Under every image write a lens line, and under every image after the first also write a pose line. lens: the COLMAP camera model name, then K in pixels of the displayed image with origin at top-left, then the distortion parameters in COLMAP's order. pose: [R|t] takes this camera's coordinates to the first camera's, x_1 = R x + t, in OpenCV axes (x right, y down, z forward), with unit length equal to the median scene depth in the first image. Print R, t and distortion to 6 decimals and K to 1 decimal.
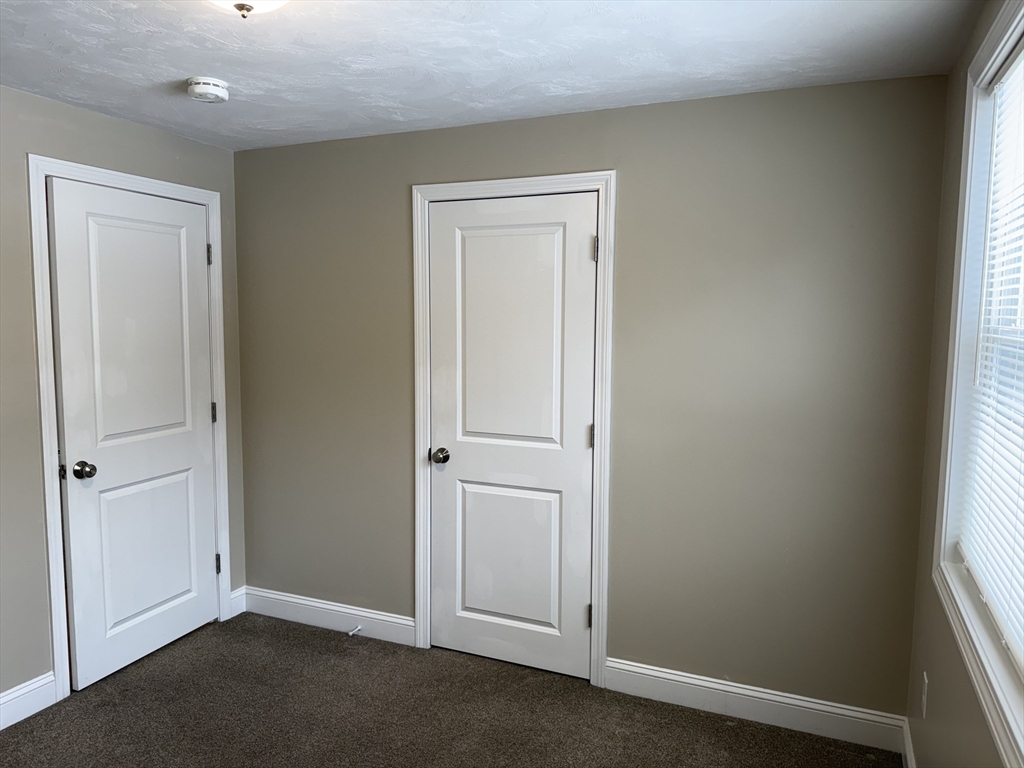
lens RADIAL K [[722.3, 0, 510.6], [0, 722.3, 381.9], [0, 0, 1]] dist [-0.001492, -0.000564]
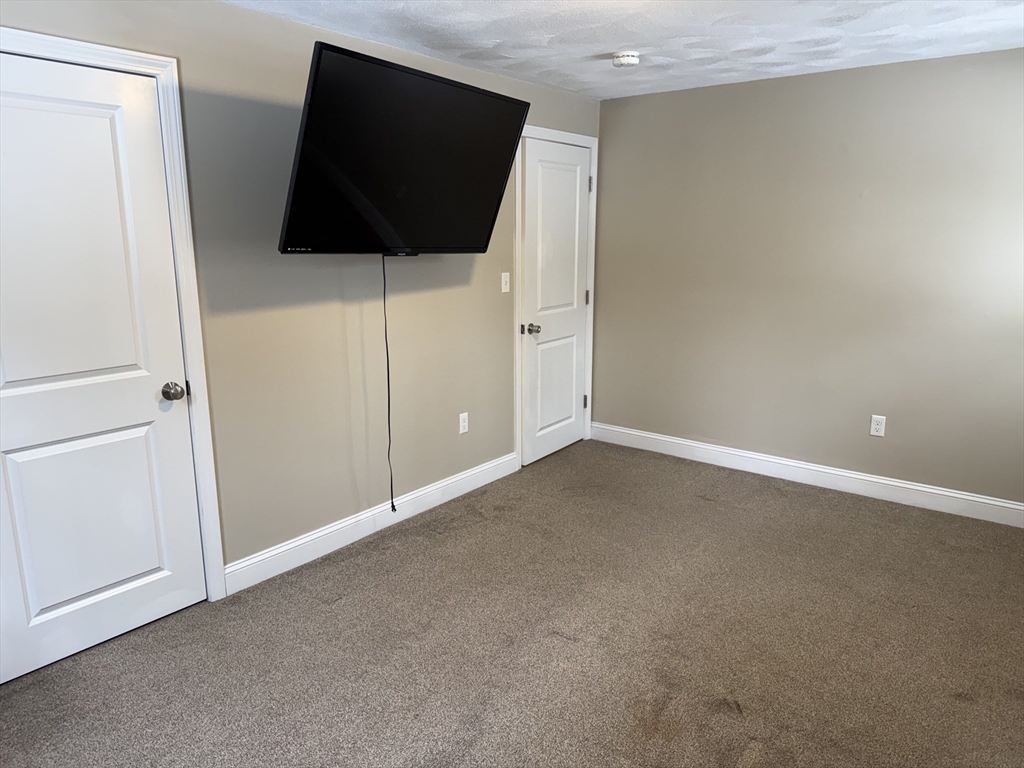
lens RADIAL K [[722.3, 0, 511.1], [0, 722.3, 384.2], [0, 0, 1]] dist [-0.001492, -0.000564]
pose [[0.966243, 0.044749, -0.253716, -0.200733], [-0.013918, 0.992428, 0.122036, 0.044014], [0.257255, -0.114385, 0.959550, -0.460115]]
